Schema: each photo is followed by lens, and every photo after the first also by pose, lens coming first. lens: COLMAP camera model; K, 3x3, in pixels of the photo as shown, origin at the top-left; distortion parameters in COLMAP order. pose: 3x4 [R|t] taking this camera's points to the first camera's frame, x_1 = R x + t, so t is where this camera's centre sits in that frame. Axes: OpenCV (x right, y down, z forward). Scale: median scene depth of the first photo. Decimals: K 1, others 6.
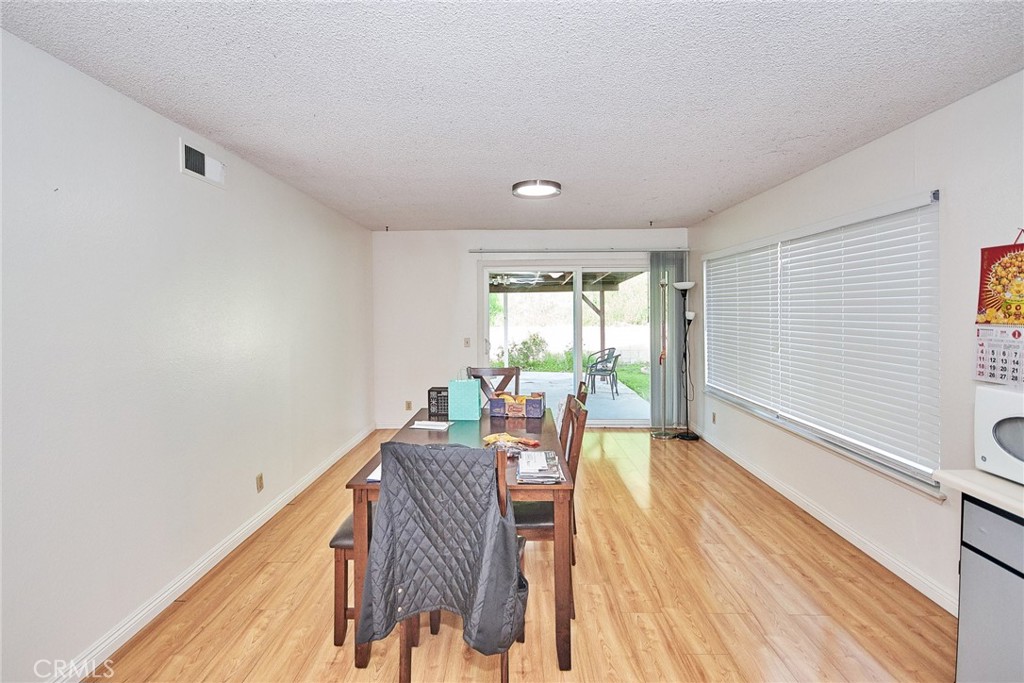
lens RADIAL K [[488.2, 0, 513.0], [0, 488.2, 316.2], [0, 0, 1]] dist [-0.001275, -0.000138]
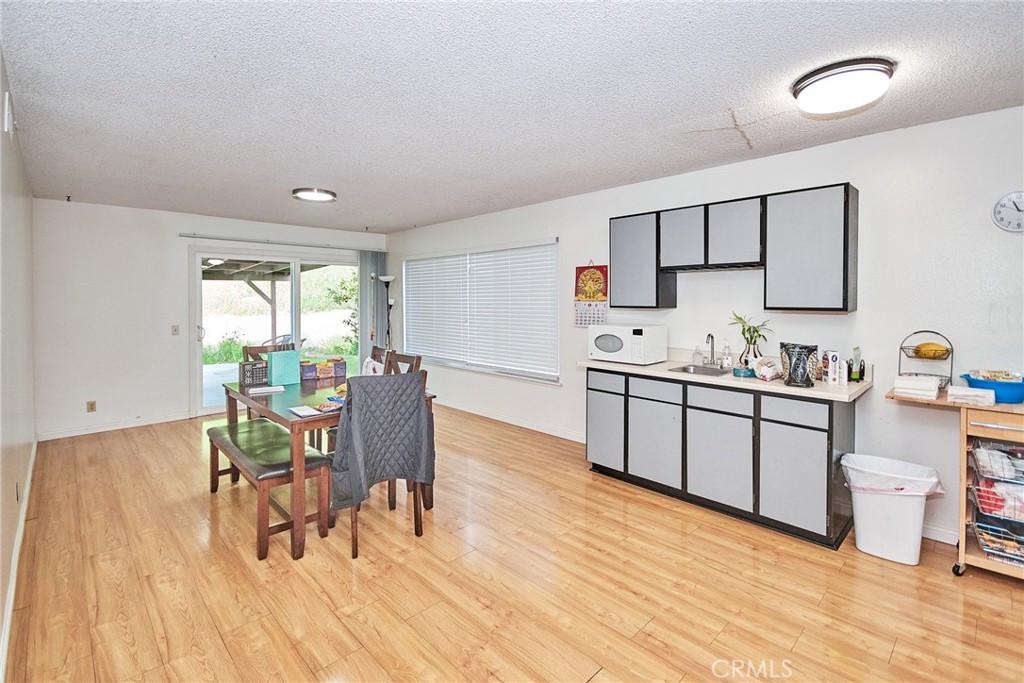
lens RADIAL K [[461.8, 0, 509.2], [0, 461.8, 314.0], [0, 0, 1]] dist [0.000367, -0.000147]
pose [[0.711842, -0.017623, 0.702119, -0.410353], [0.009225, 0.999834, 0.015743, 0.021636], [-0.702279, -0.004730, 0.711886, -0.155377]]
